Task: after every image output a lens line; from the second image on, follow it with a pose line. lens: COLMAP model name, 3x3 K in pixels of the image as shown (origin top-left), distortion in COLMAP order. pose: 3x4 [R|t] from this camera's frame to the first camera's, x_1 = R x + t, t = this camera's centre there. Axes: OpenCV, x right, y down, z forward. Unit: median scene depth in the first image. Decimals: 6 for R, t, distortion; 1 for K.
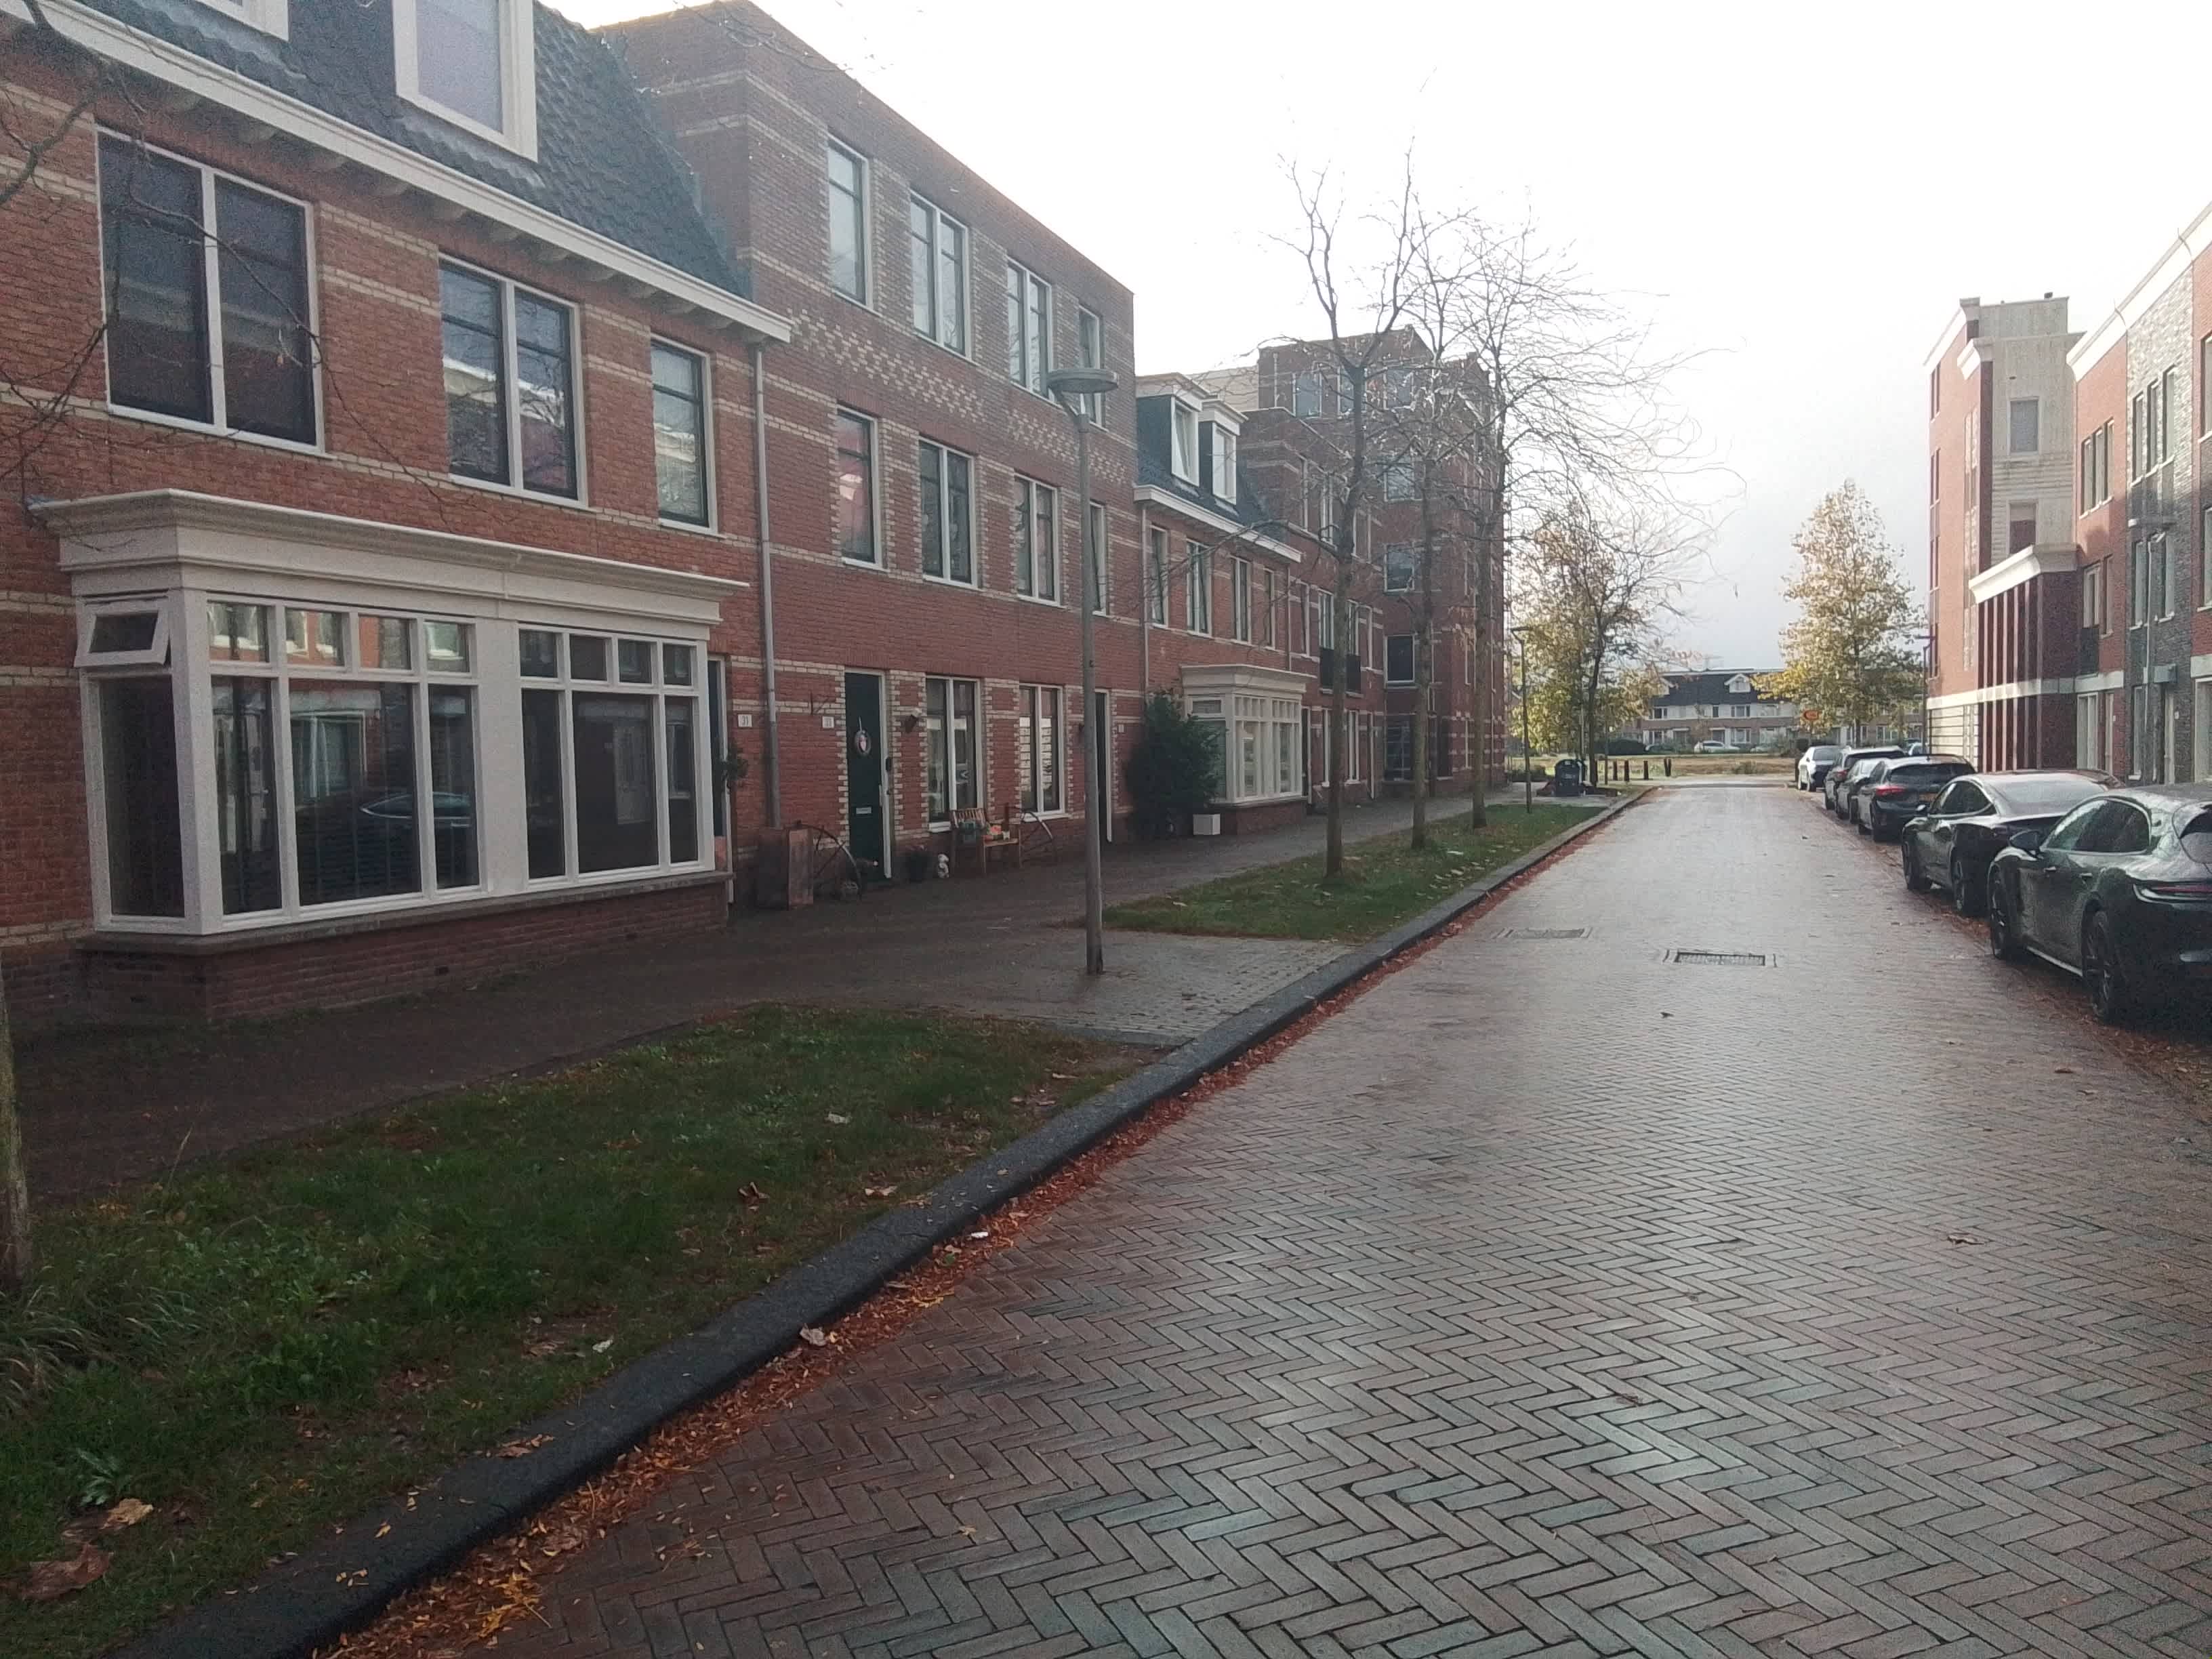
lens RADIAL K [[1545.3, 0, 1106.0], [0, 1545.3, 829.5], [0, 0, 1]] dist [0.072092, -0.089998]
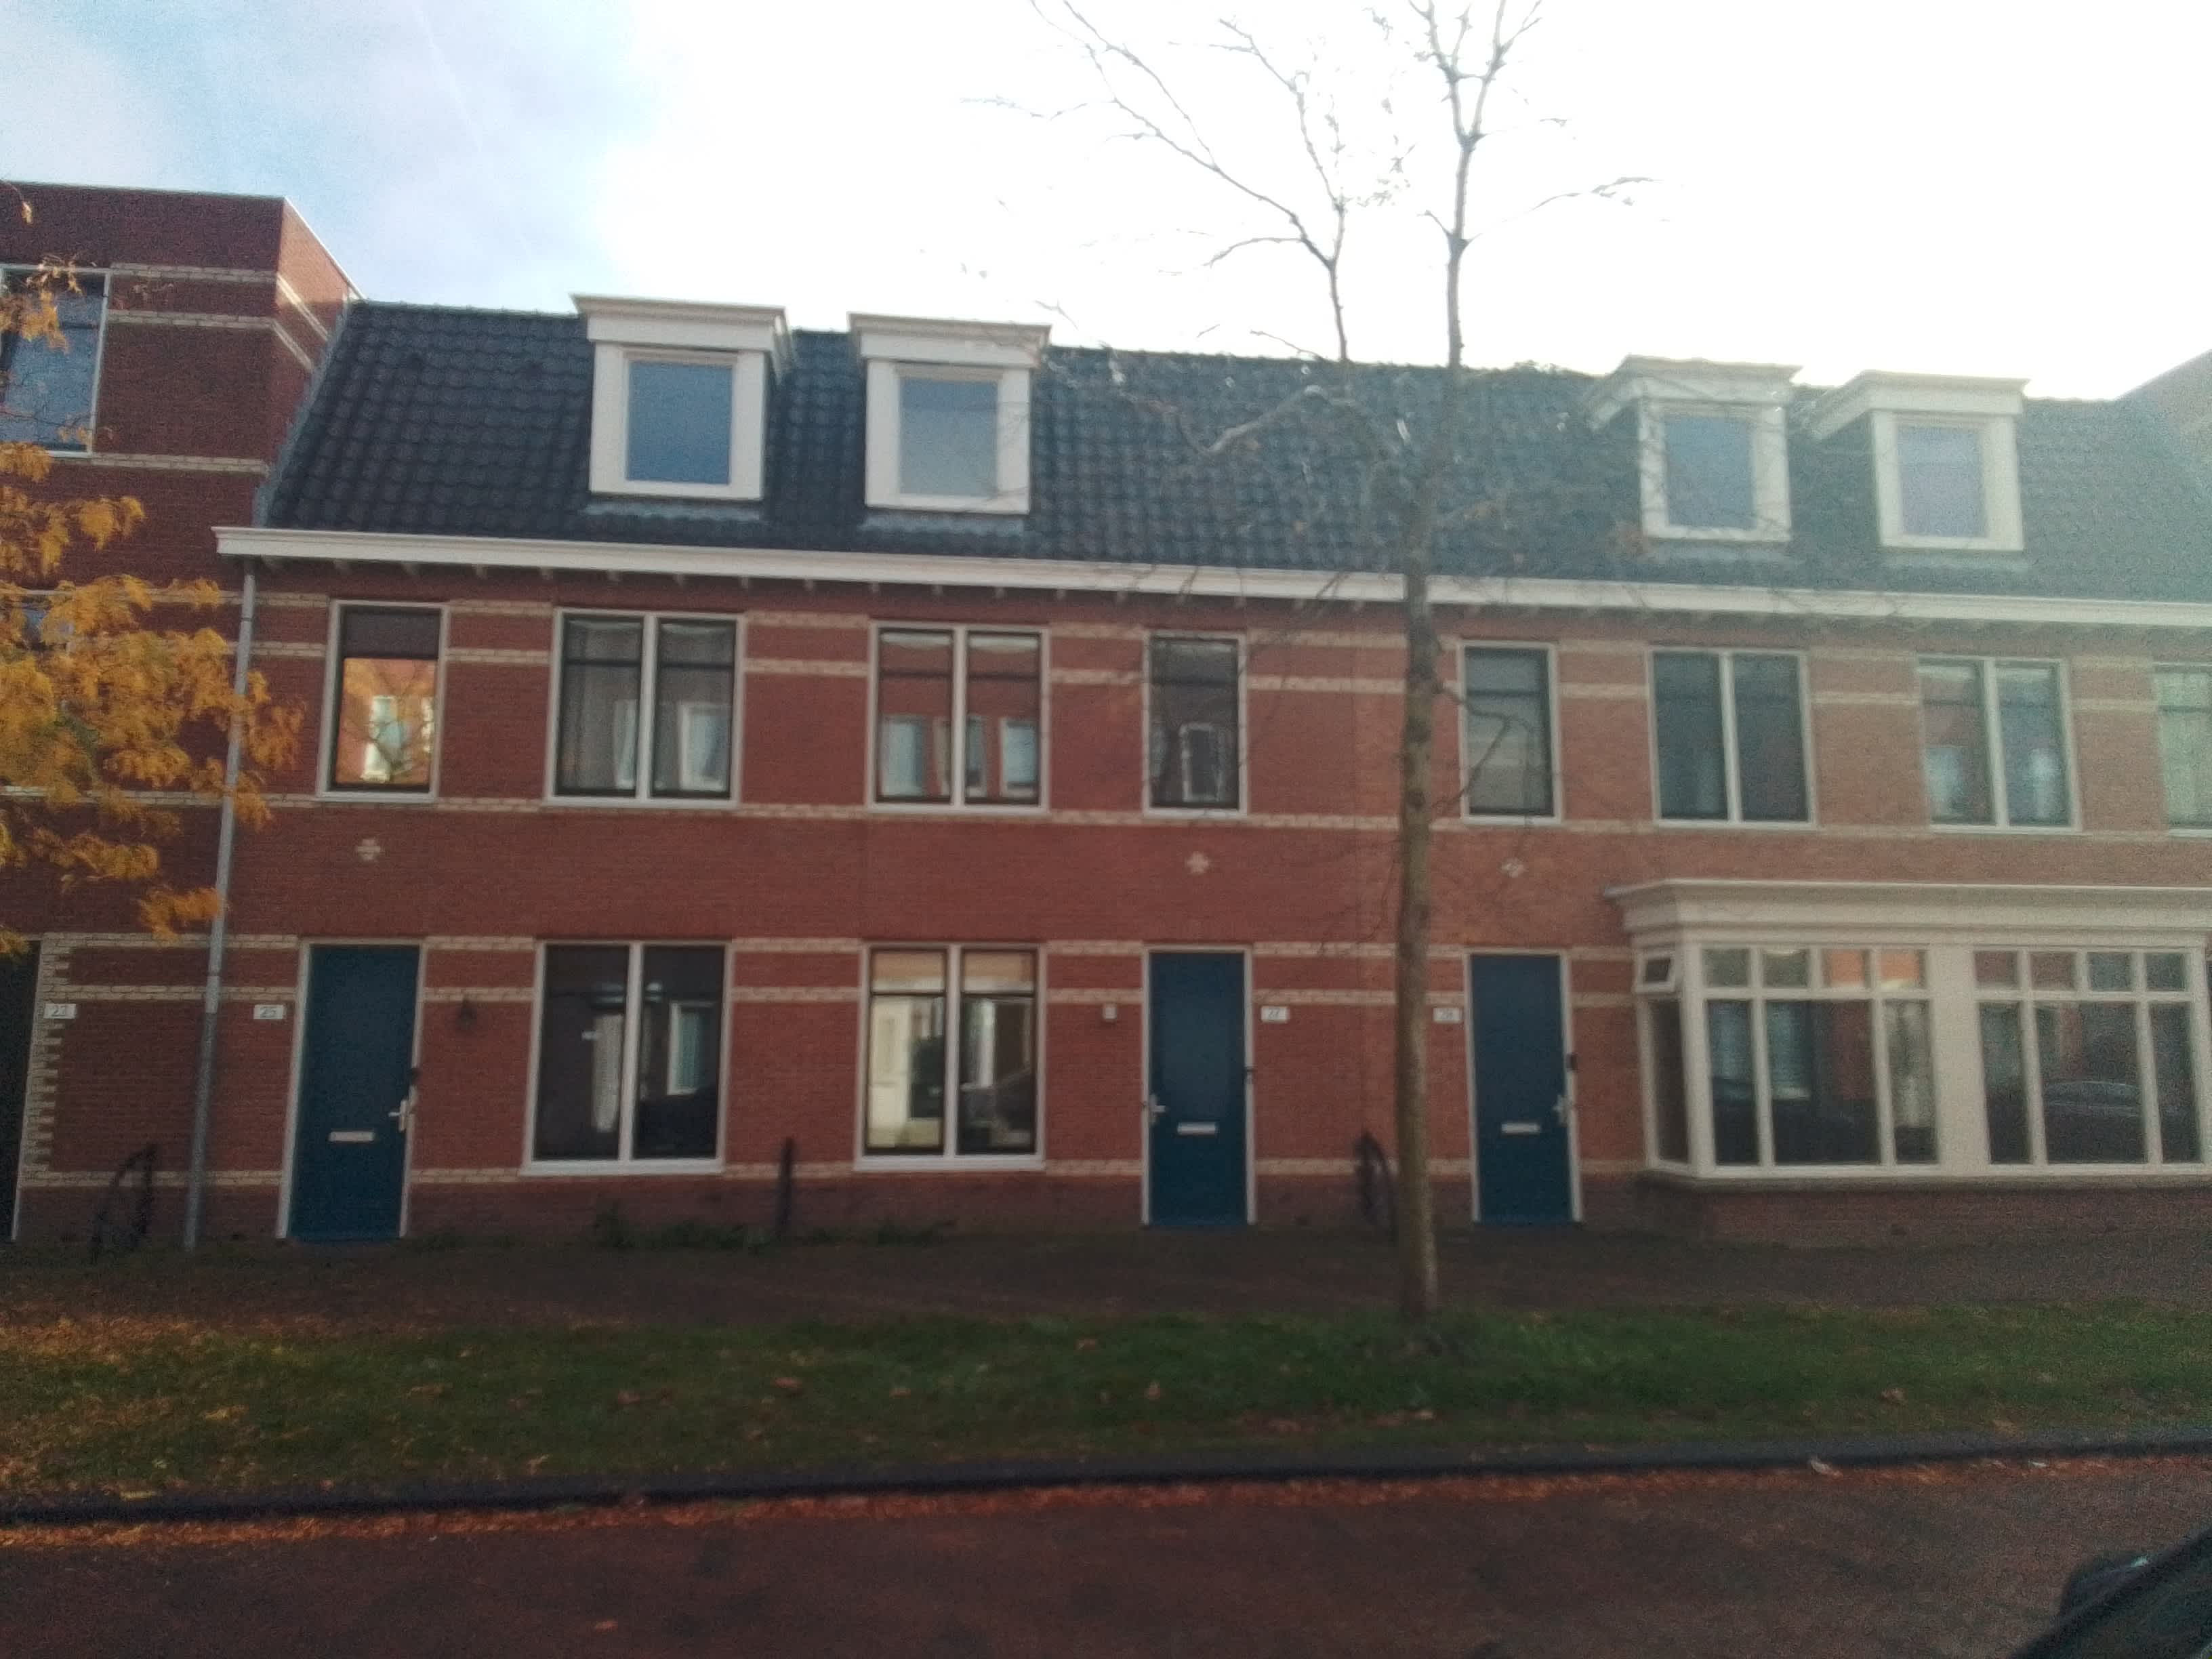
lens RADIAL K [[1545.3, 0, 1106.0], [0, 1545.3, 829.5], [0, 0, 1]] dist [0.072092, -0.089998]
pose [[0.484236, -0.097507, -0.869487, 0.384323], [-0.054722, 0.988450, -0.141323, -0.014735], [0.873225, 0.116014, 0.473307, -0.176973]]
